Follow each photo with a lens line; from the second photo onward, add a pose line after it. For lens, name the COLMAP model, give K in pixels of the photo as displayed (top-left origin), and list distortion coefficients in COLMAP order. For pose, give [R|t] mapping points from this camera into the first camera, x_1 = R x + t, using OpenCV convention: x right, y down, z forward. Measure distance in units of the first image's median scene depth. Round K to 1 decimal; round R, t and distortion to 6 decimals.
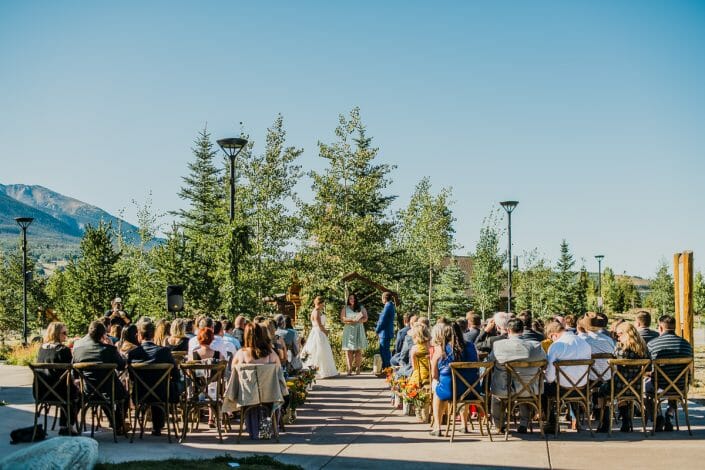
lens RADIAL K [[1064.3, 0, 352.5], [0, 1064.3, 235.0], [0, 0, 1]] dist [-0.008751, 0.041921]
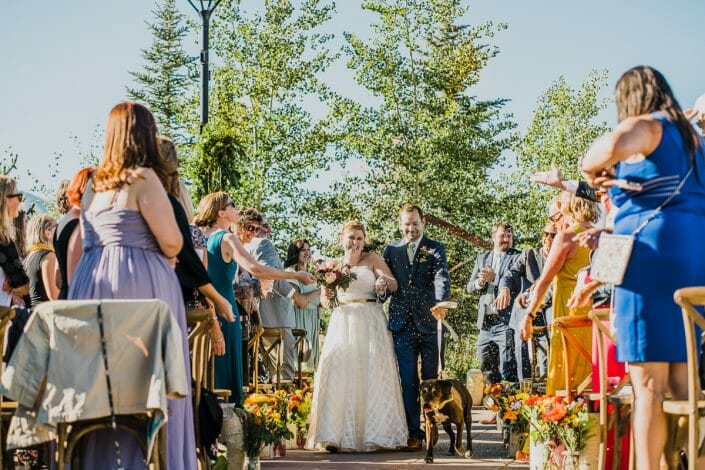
lens RADIAL K [[1452.4, 0, 352.5], [0, 1452.4, 235.0], [0, 0, 1]] dist [-0.009784, -0.033940]
pose [[0.997808, -0.011924, -0.065086, 0.010134], [0.010968, 0.999827, -0.015025, 0.052435], [0.065254, 0.014278, 0.997767, 0.262565]]
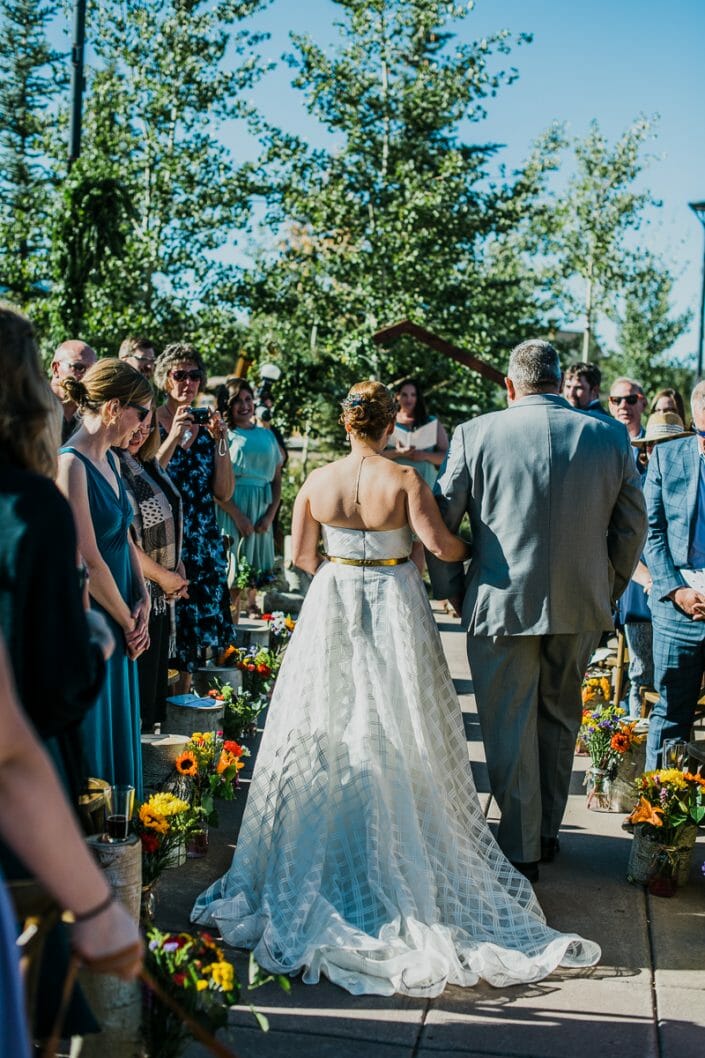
lens RADIAL K [[1597.2, 0, 352.5], [0, 1597.2, 529.0], [0, 0, 1]] dist [-0.008751, 0.041921]
pose [[0.998849, 0.046162, 0.013056, -0.018571], [-0.047560, 0.988512, 0.143463, 0.026748], [-0.006284, -0.143919, 0.989570, 0.434308]]
